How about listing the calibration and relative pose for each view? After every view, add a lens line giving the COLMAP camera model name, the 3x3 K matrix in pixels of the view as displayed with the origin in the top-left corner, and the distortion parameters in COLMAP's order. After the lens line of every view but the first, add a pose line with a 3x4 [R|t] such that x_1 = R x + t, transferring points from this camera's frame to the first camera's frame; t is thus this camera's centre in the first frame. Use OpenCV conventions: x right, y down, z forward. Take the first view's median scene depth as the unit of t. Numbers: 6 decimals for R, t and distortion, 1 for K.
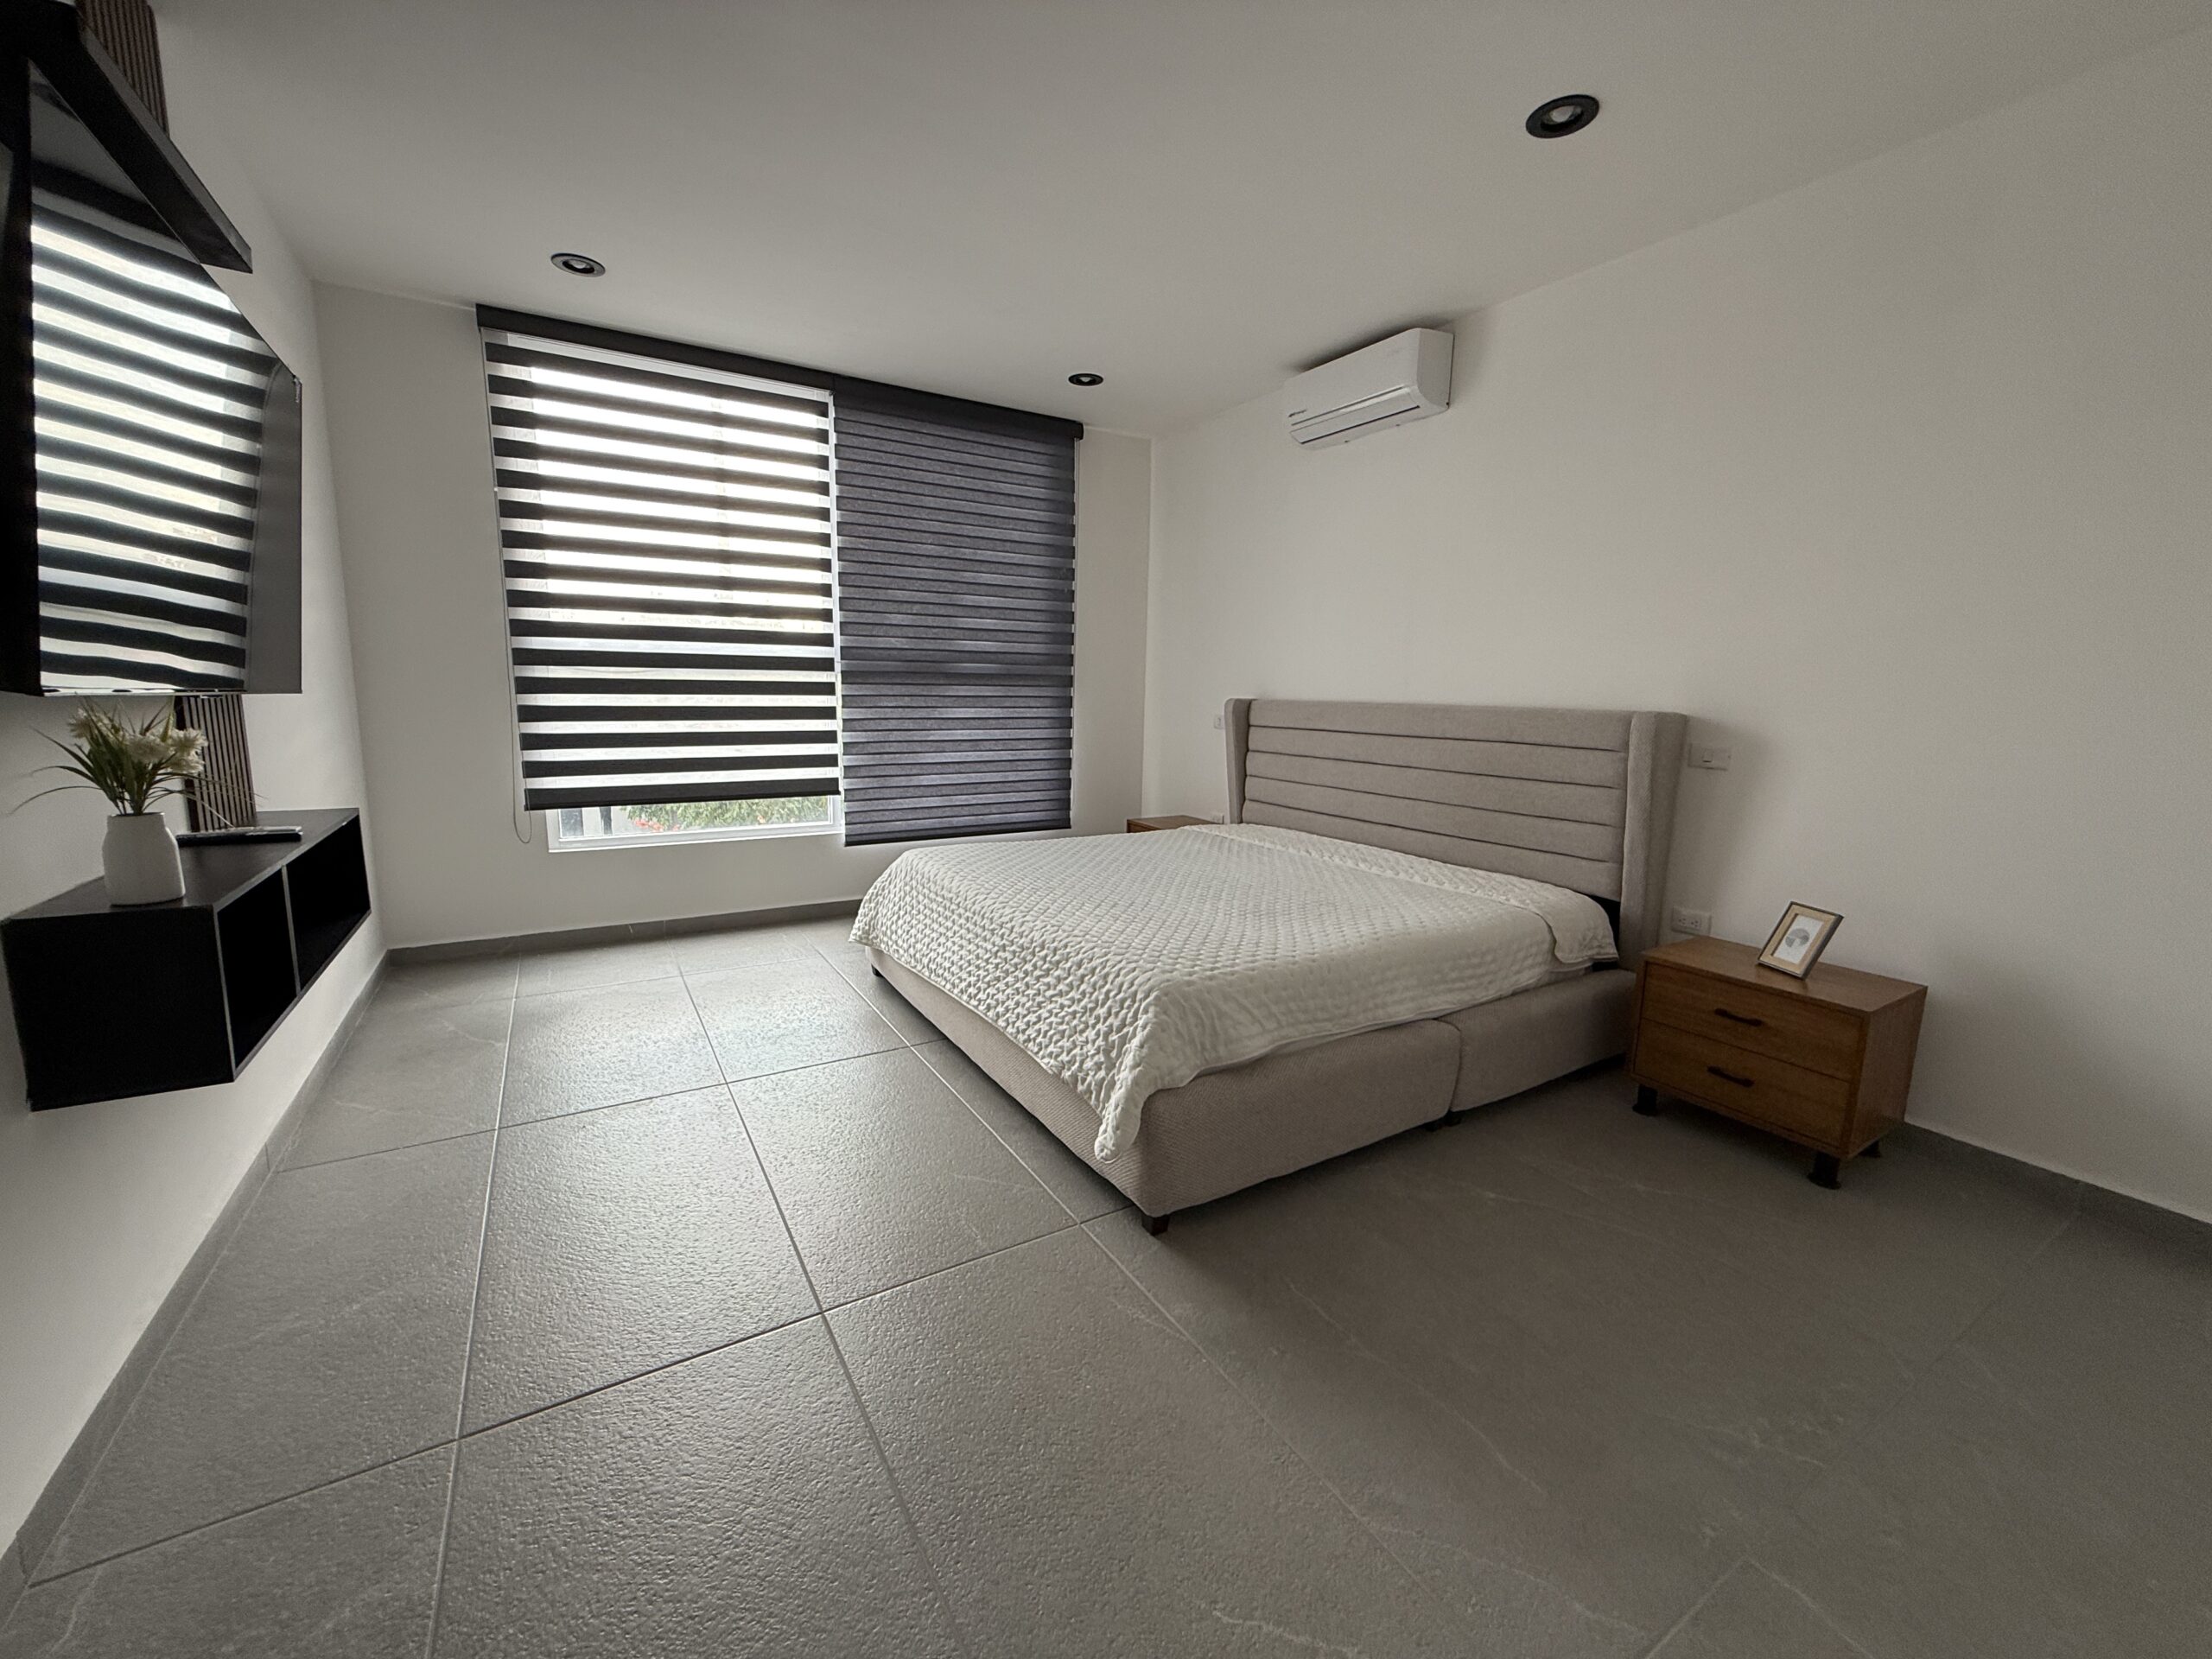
lens RADIAL K [[889.6, 0, 1099.8], [0, 889.6, 823.1], [0, 0, 1]] dist [0.008638, -0.000087]
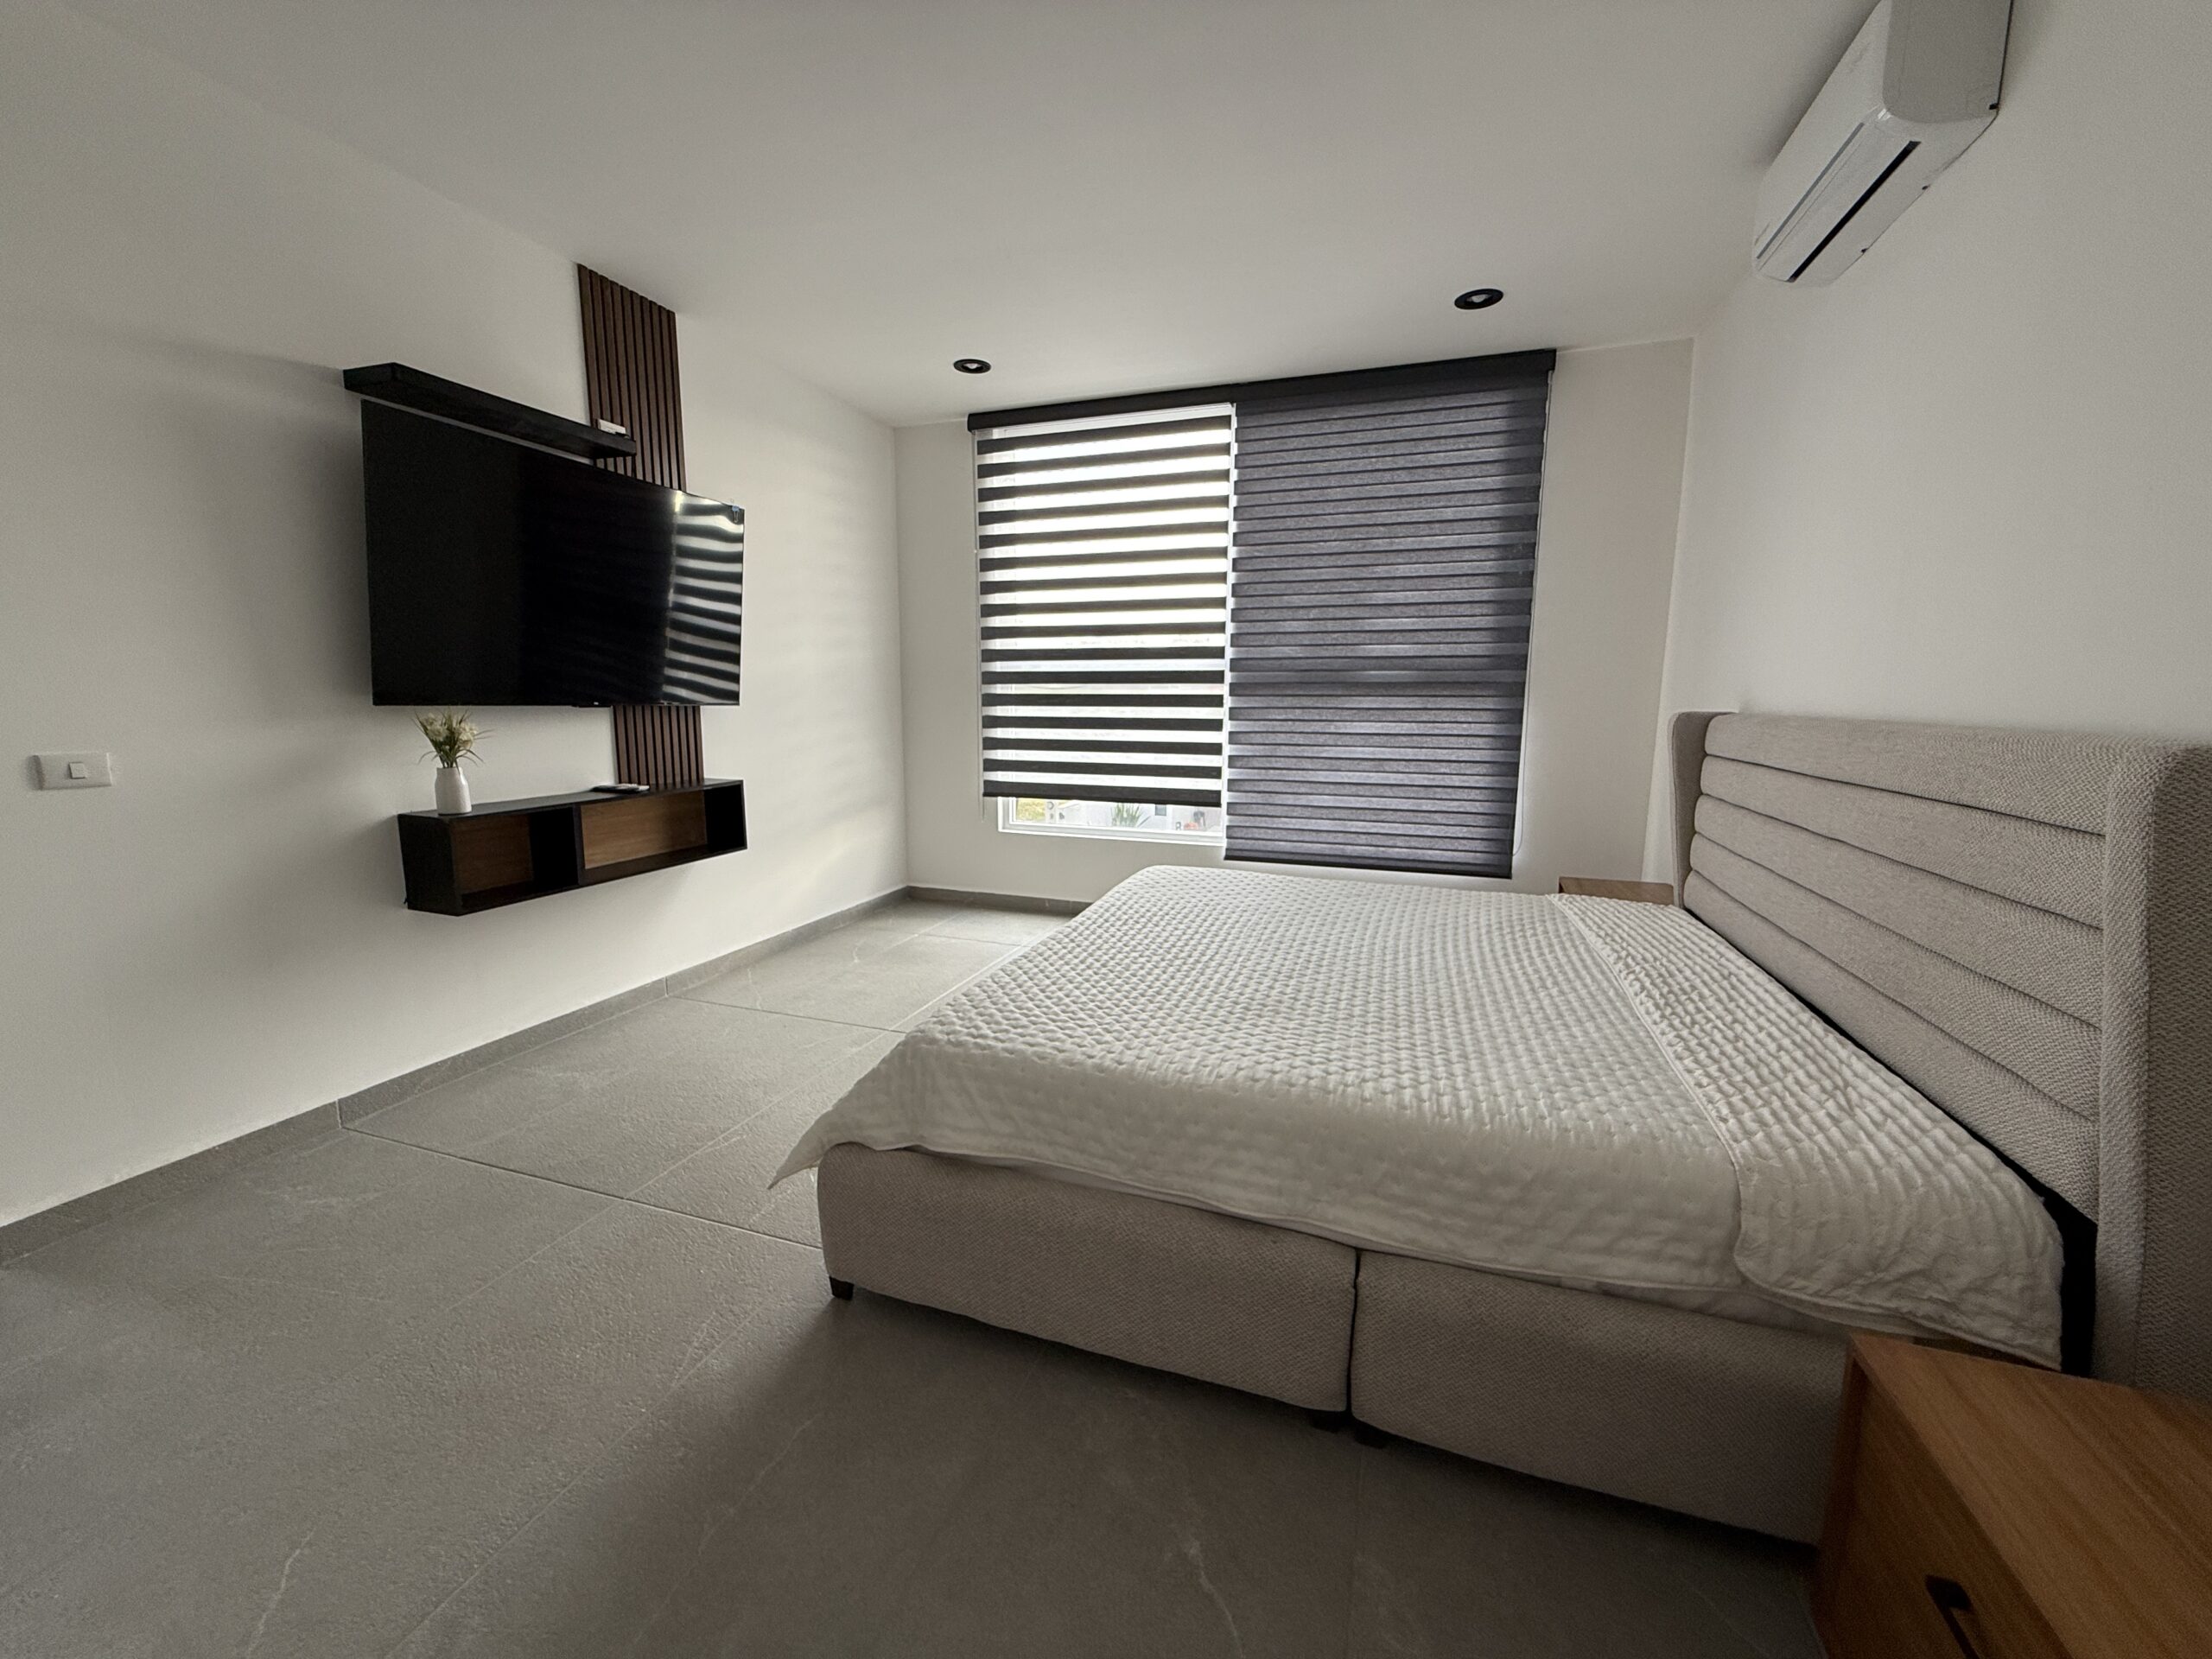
lens RADIAL K [[889.6, 0, 1099.8], [0, 889.6, 823.1], [0, 0, 1]] dist [0.008638, -0.000087]
pose [[0.629897, 0.099951, -0.770220, 0.390001], [-0.112296, 0.992985, 0.037021, -0.035986], [0.768518, 0.063173, 0.636702, 0.263861]]
